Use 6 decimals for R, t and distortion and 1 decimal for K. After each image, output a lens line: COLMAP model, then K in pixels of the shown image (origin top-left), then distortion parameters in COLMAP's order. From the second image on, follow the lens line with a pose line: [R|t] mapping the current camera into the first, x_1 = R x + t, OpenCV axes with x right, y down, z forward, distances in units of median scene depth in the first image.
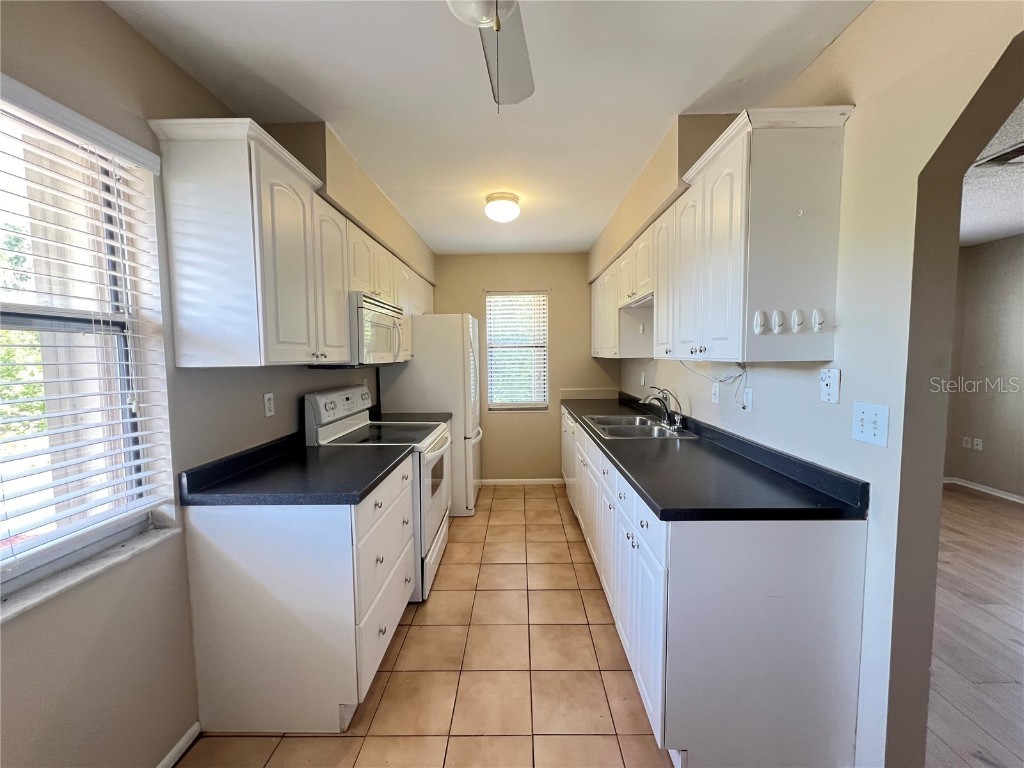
lens RADIAL K [[409.8, 0, 514.8], [0, 409.8, 383.6], [0, 0, 1]] dist [0.000934, 0.000341]
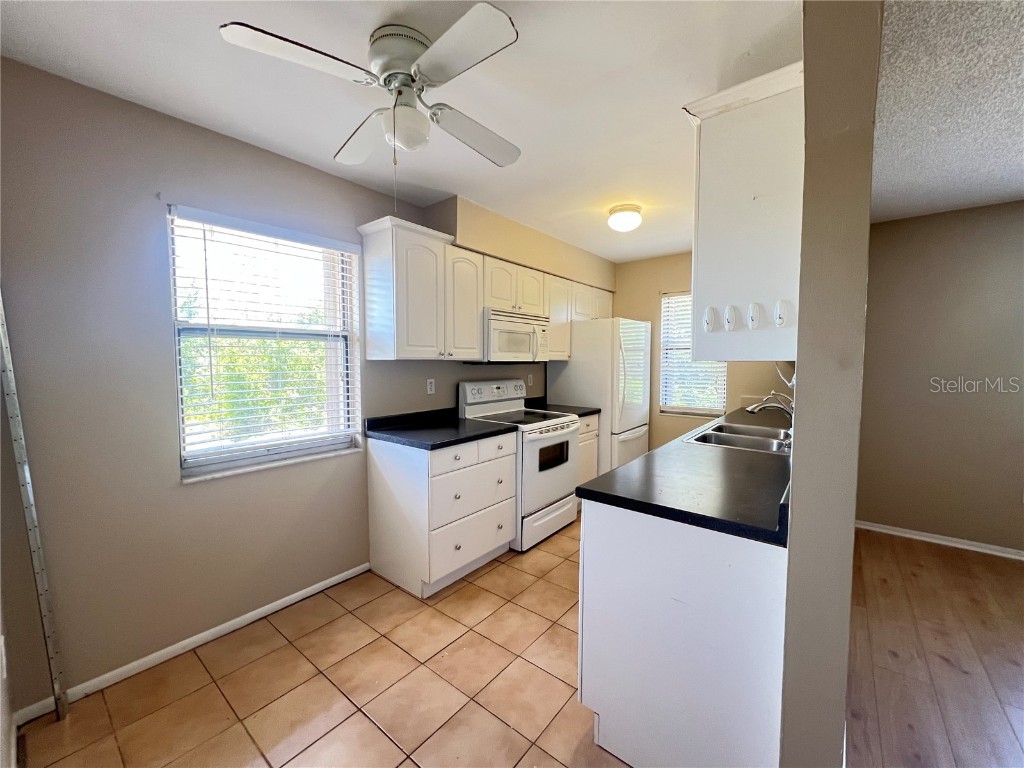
lens RADIAL K [[409.8, 0, 514.8], [0, 409.8, 383.6], [0, 0, 1]] dist [0.000934, 0.000341]
pose [[0.787434, 0.047049, -0.614601, 0.627848], [-0.052006, 0.998599, 0.009815, 0.010395], [0.614201, 0.024234, 0.788777, -0.013235]]
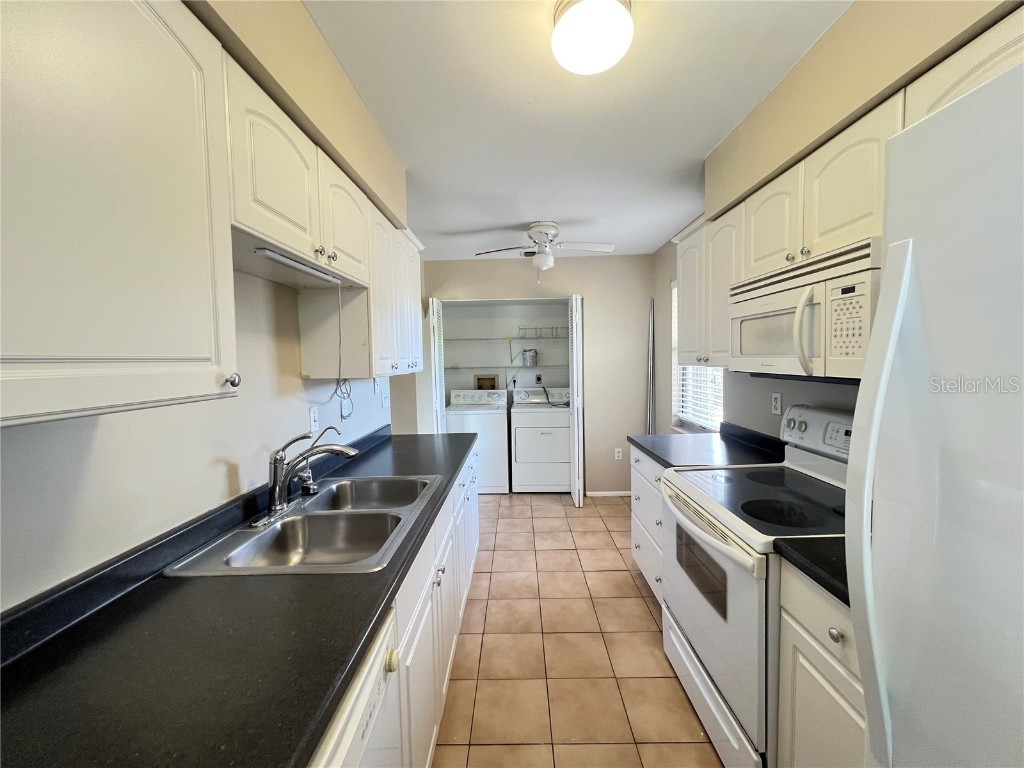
lens RADIAL K [[409.8, 0, 514.8], [0, 409.8, 383.6], [0, 0, 1]] dist [0.000934, 0.000341]
pose [[-0.999650, 0.026216, -0.003417, 0.103957], [0.025562, 0.991434, 0.128080, -0.169576], [0.006746, 0.127948, -0.991758, 2.214908]]
